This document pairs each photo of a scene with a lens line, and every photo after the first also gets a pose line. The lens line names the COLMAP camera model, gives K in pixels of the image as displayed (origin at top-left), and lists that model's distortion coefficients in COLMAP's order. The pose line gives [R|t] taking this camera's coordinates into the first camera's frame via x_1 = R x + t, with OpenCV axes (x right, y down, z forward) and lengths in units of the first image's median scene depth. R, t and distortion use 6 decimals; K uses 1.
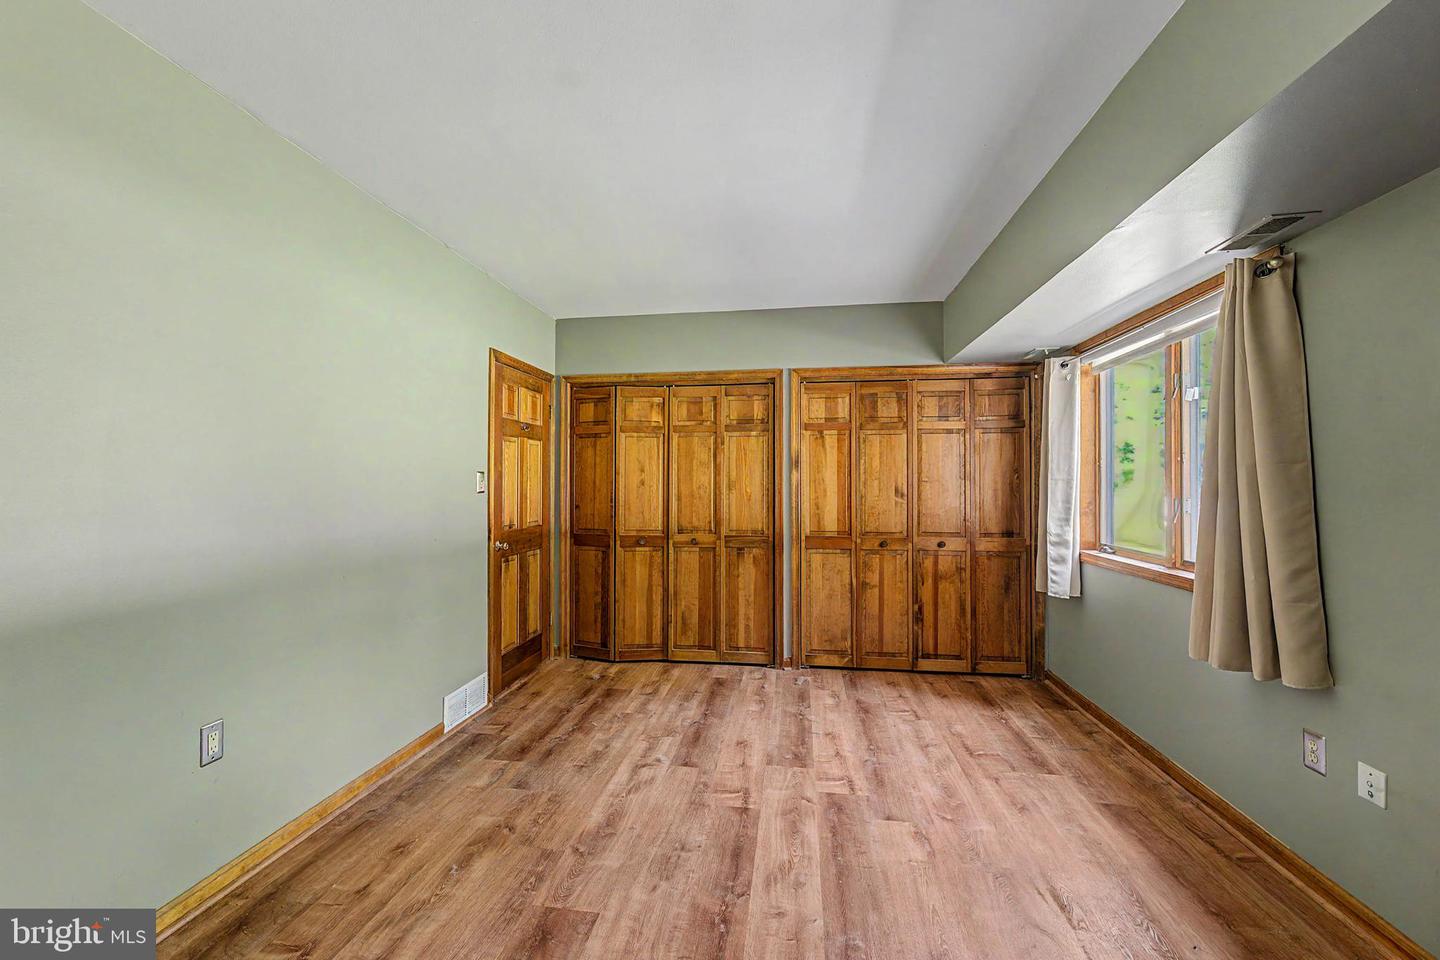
lens RADIAL K [[570.3, 0, 718.9], [0, 570.3, 486.6], [0, 0, 1]] dist [0.000613, -0.000436]
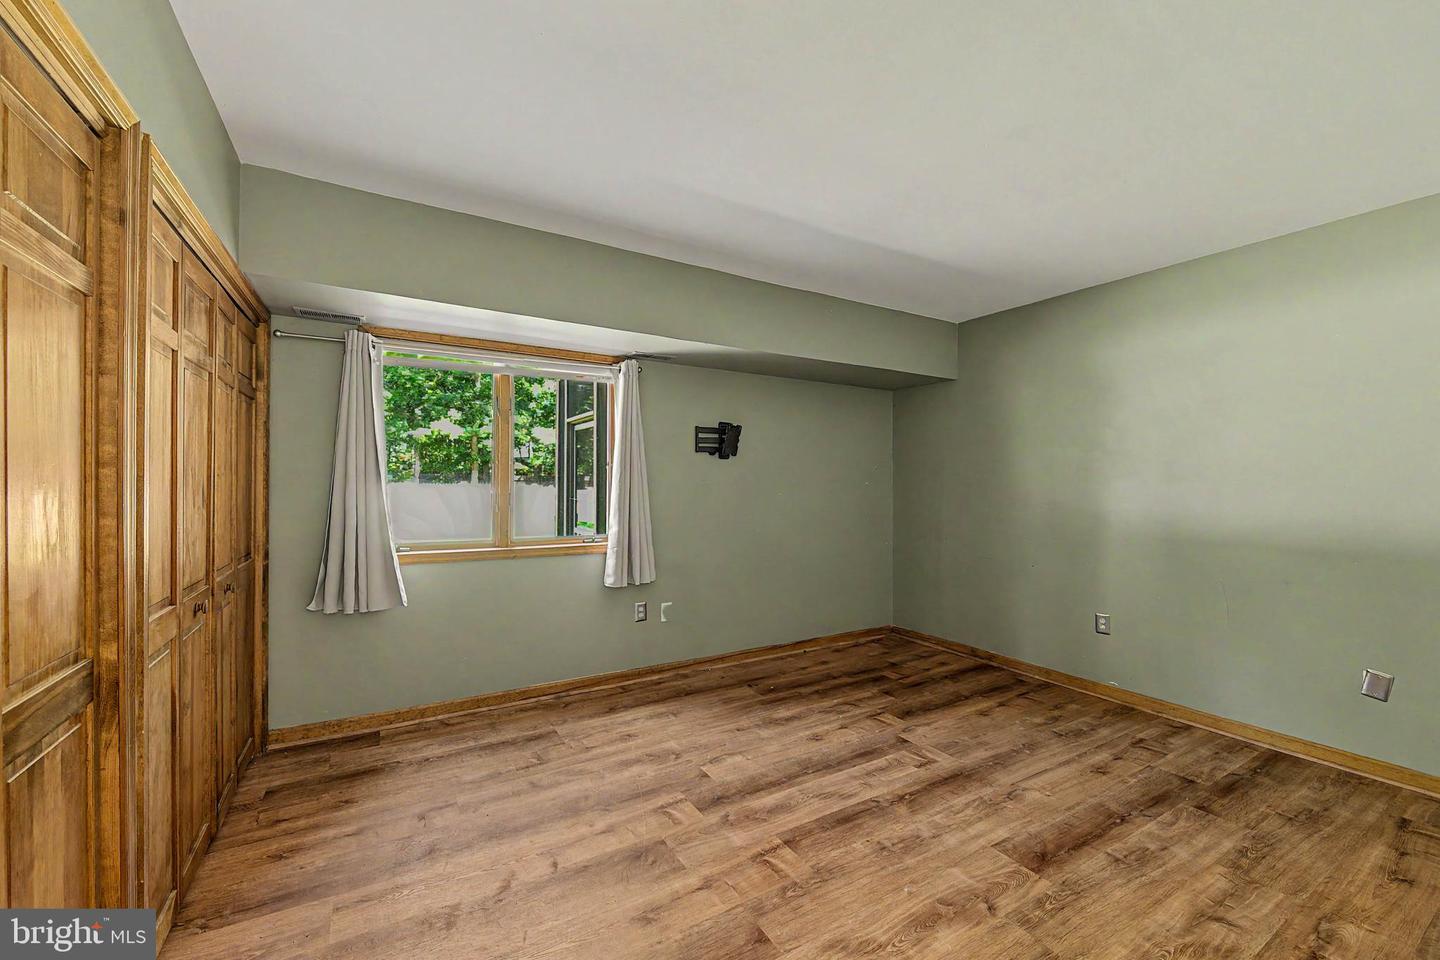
lens RADIAL K [[570.3, 0, 719.4], [0, 570.3, 481.3], [0, 0, 1]] dist [0.000613, -0.000436]
pose [[-0.629281, 0.000749, 0.777177, -0.576481], [-0.004864, 0.999976, -0.004902, 0.000630], [-0.777163, -0.006864, -0.629263, 1.625560]]
